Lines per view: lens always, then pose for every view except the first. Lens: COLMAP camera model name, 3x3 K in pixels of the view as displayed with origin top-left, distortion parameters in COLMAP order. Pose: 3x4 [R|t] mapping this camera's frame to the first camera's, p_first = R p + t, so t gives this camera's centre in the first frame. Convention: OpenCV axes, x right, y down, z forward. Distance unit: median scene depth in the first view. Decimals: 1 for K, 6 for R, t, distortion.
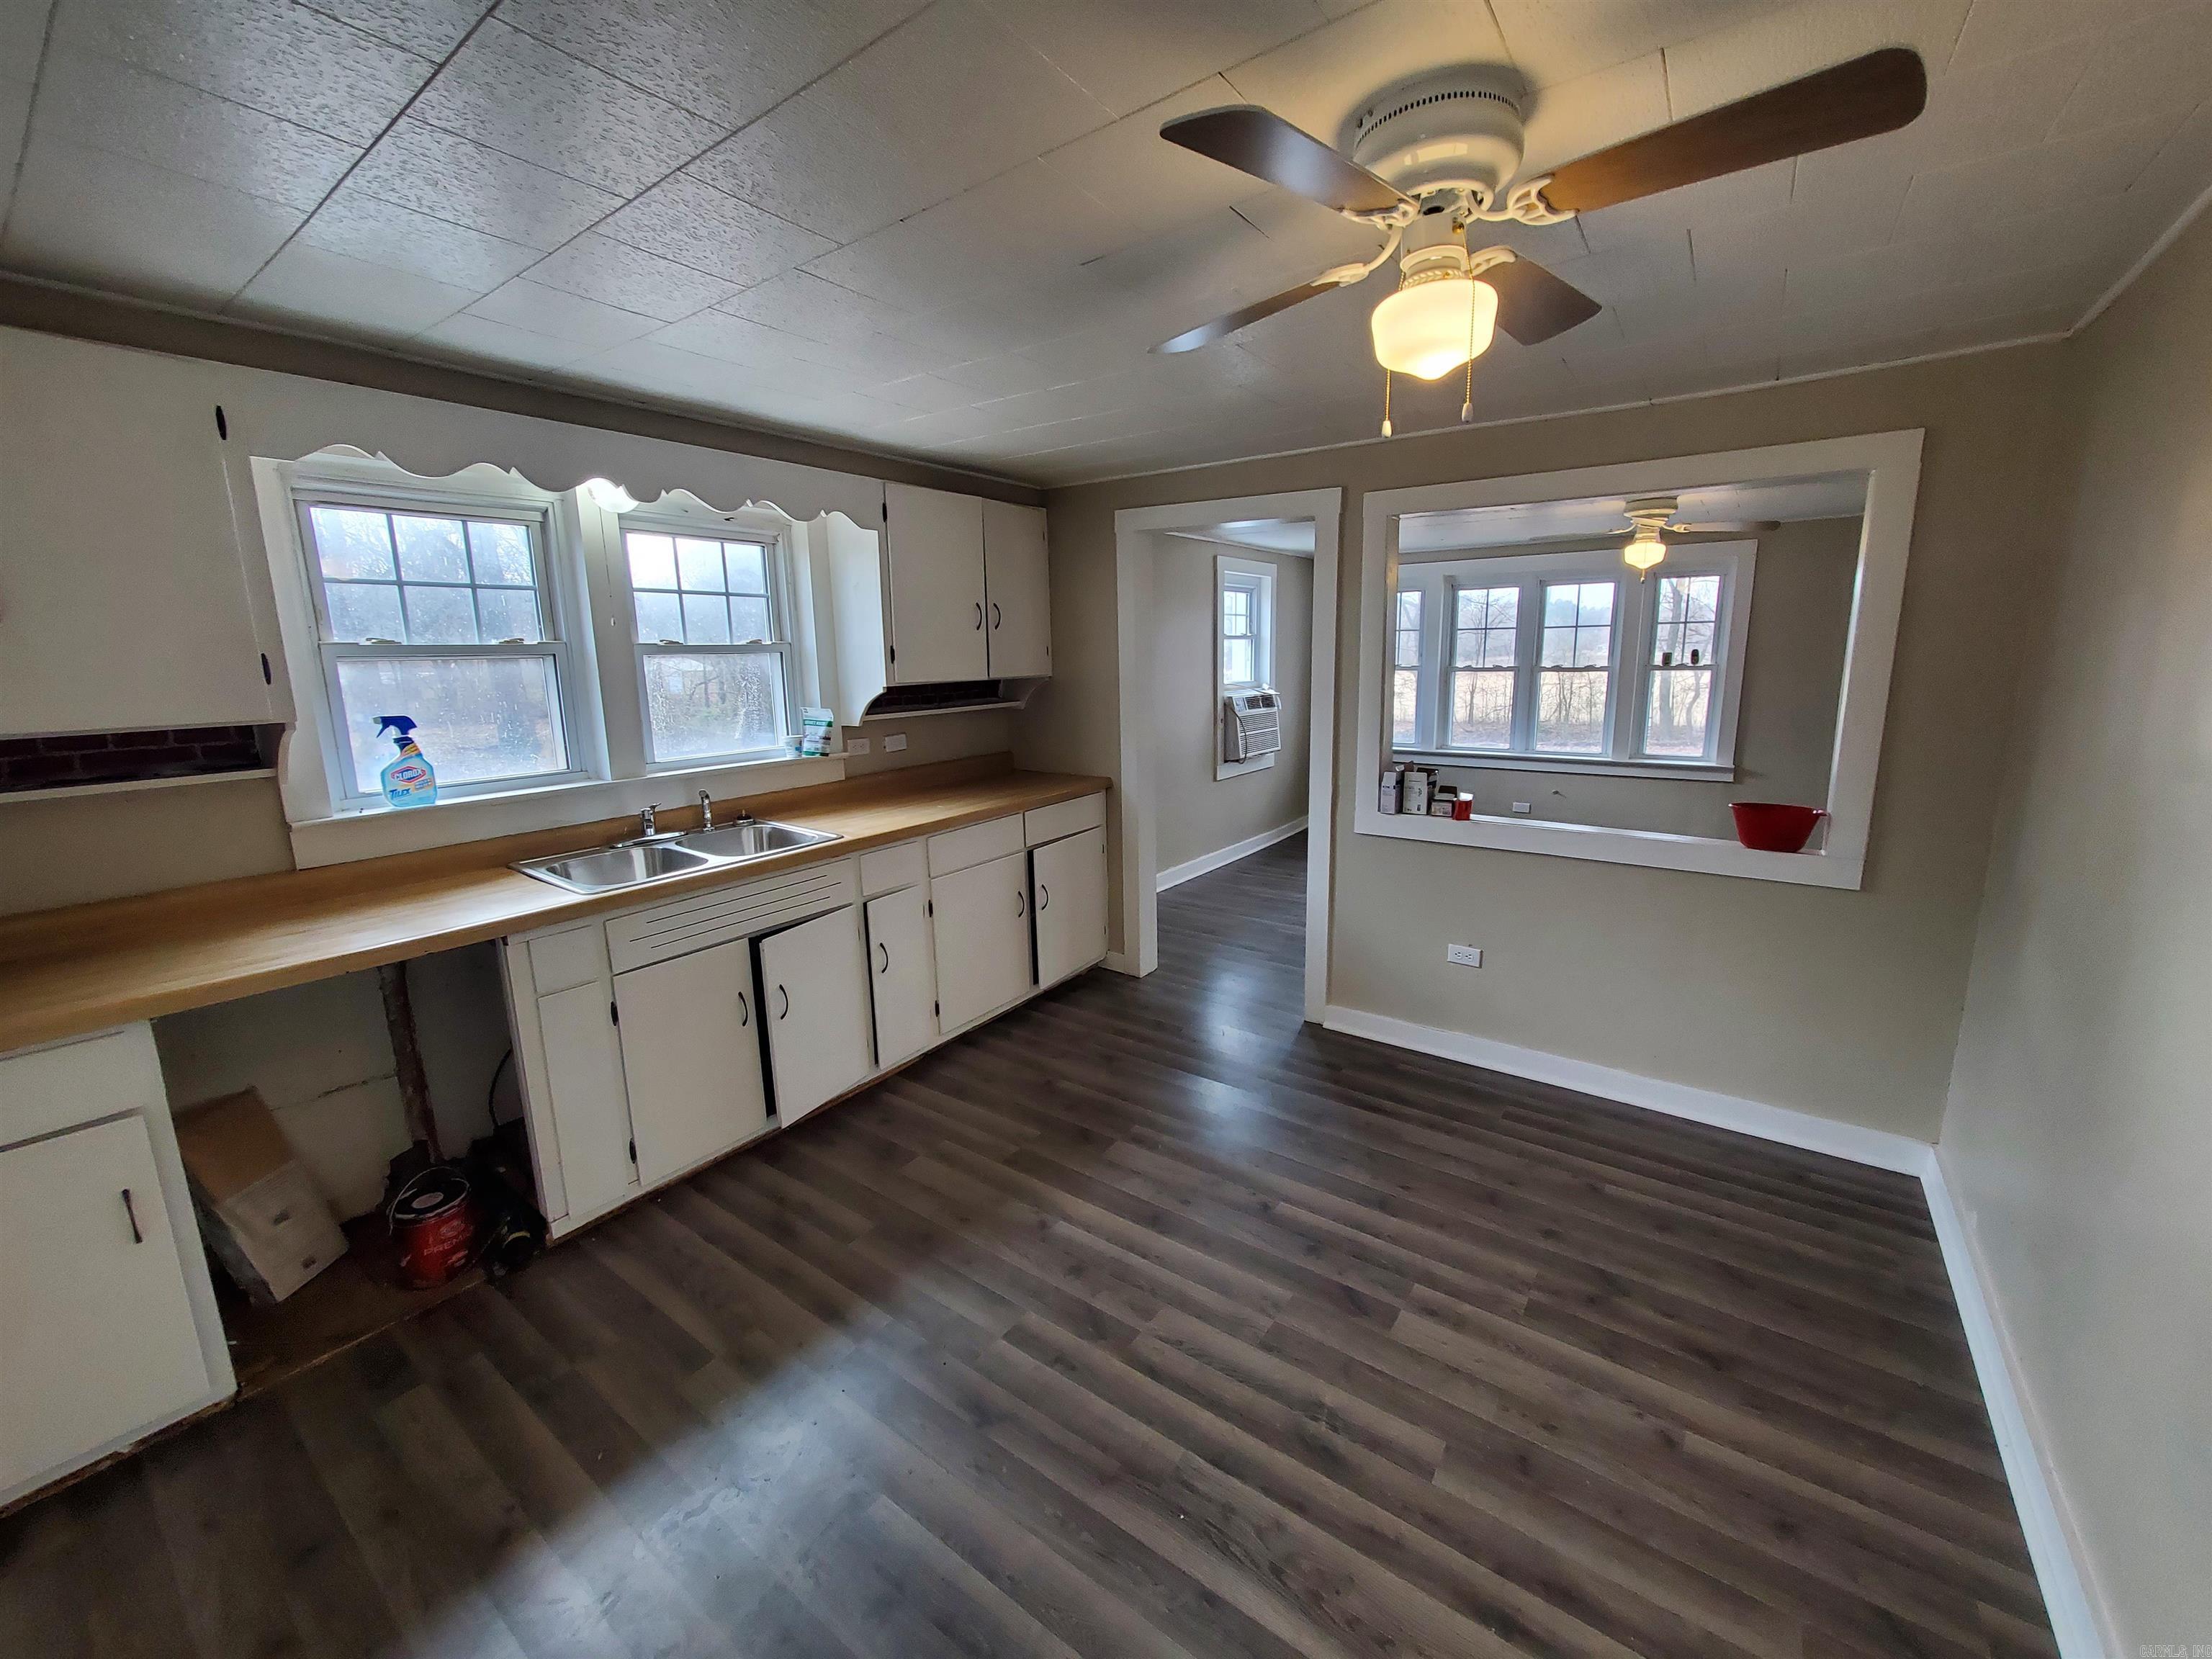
lens RADIAL K [[875.3, 0, 1109.1], [0, 875.3, 818.6], [0, 0, 1]] dist [-0.000681, -0.000211]
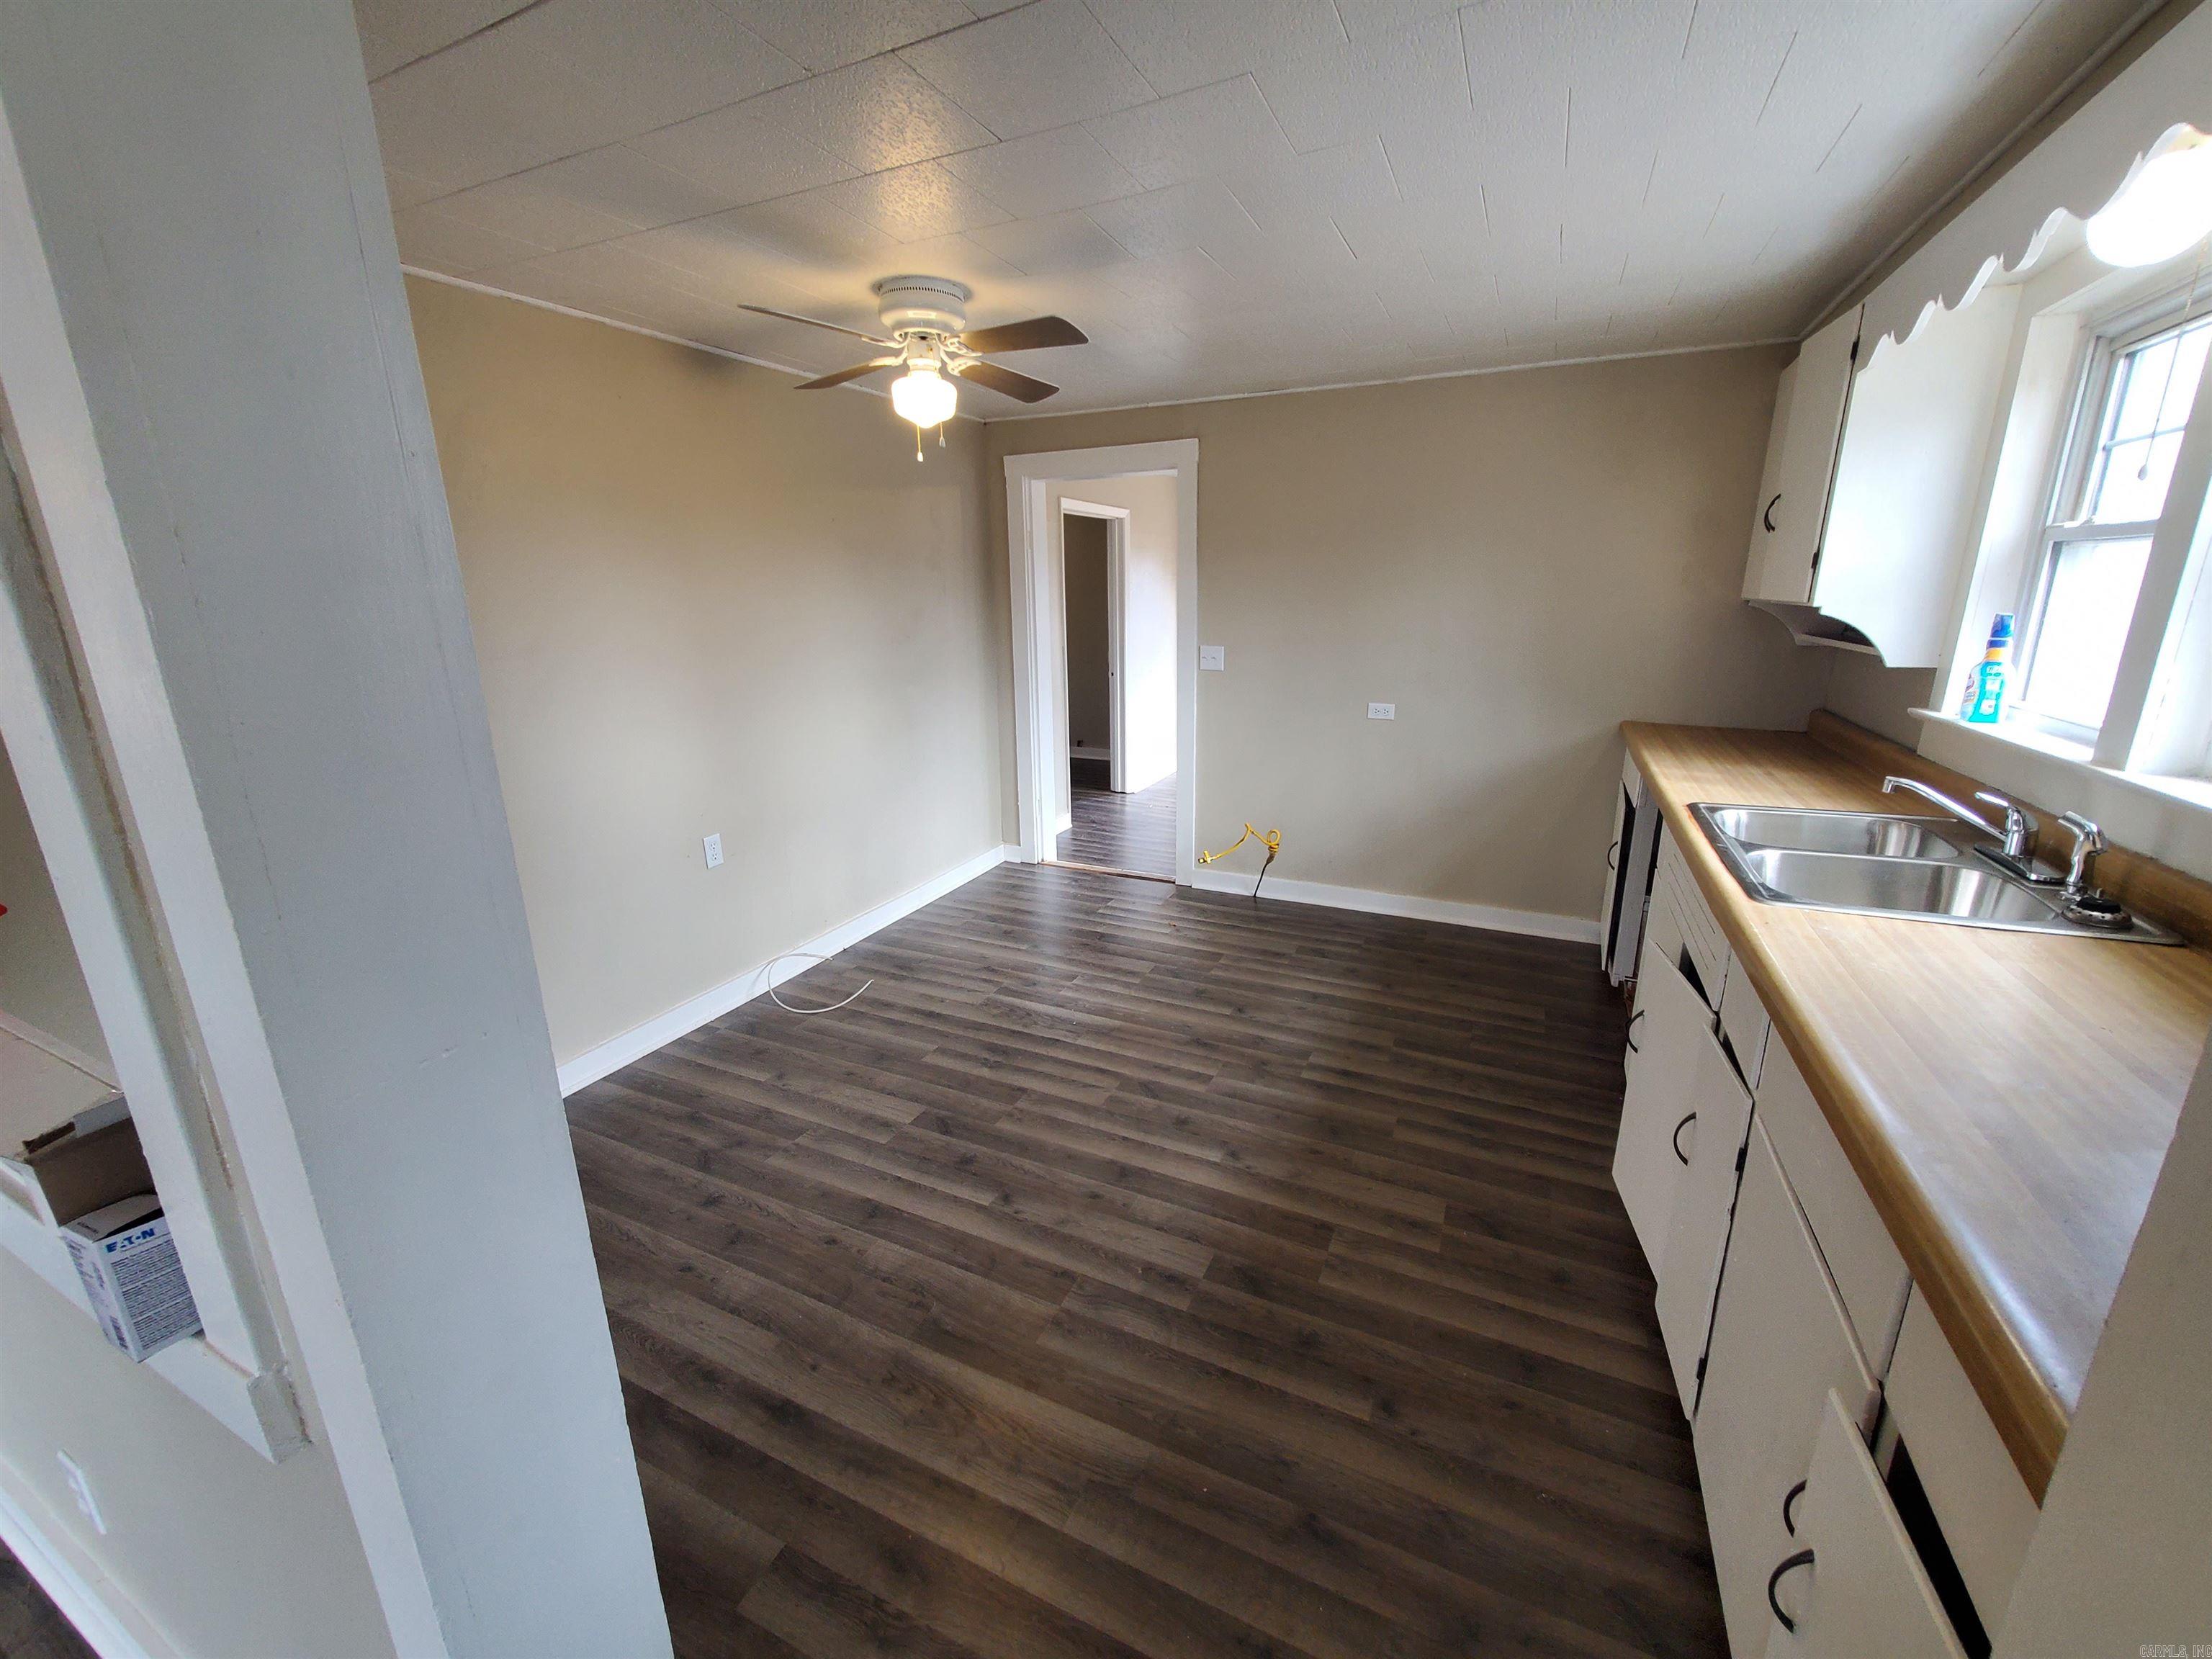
lens RADIAL K [[875.3, 0, 1109.1], [0, 875.3, 818.6], [0, 0, 1]] dist [-0.000681, -0.000211]
pose [[-0.982552, 0.072834, -0.171134, 0.229096], [-0.008503, 0.901581, 0.432528, -0.342749], [0.185794, 0.426436, -0.885230, 1.887603]]
